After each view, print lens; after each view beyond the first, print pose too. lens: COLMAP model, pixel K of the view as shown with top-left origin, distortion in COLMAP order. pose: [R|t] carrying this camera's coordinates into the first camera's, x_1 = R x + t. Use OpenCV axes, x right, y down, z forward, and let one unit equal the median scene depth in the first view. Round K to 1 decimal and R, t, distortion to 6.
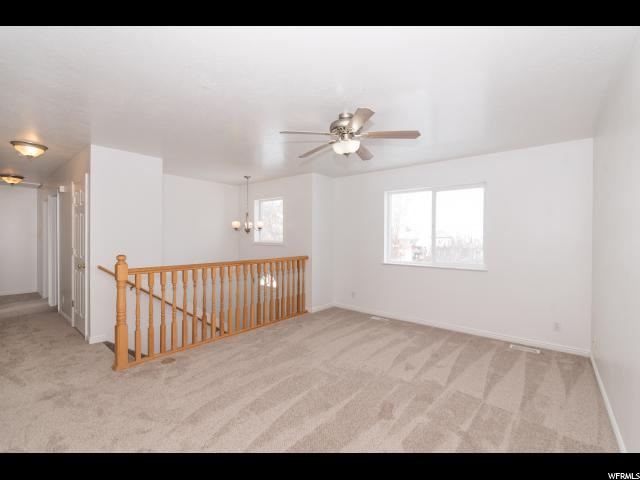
lens RADIAL K [[307.8, 0, 320.0], [0, 307.8, 240.0], [0, 0, 1]] dist [0.001430, 0.000195]
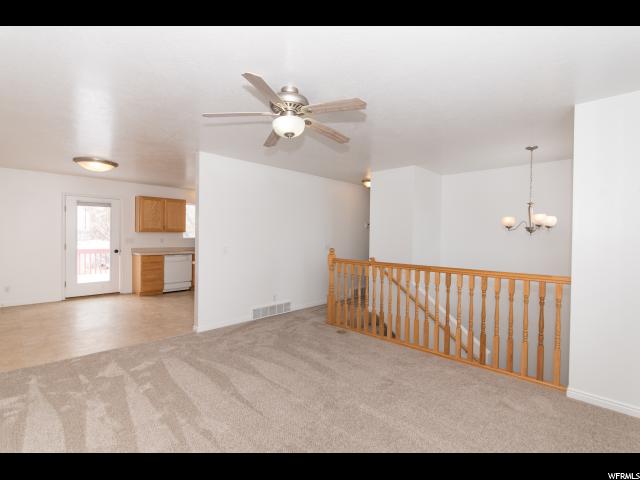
lens RADIAL K [[305.4, 0, 320.0], [0, 305.4, 240.0], [0, 0, 1]] dist [0.003597, 0.000551]
pose [[-0.112593, 0.010233, -0.993588, 0.534064], [-0.026769, 0.999553, 0.013328, -0.004992], [0.993281, 0.028098, -0.112269, 0.722872]]
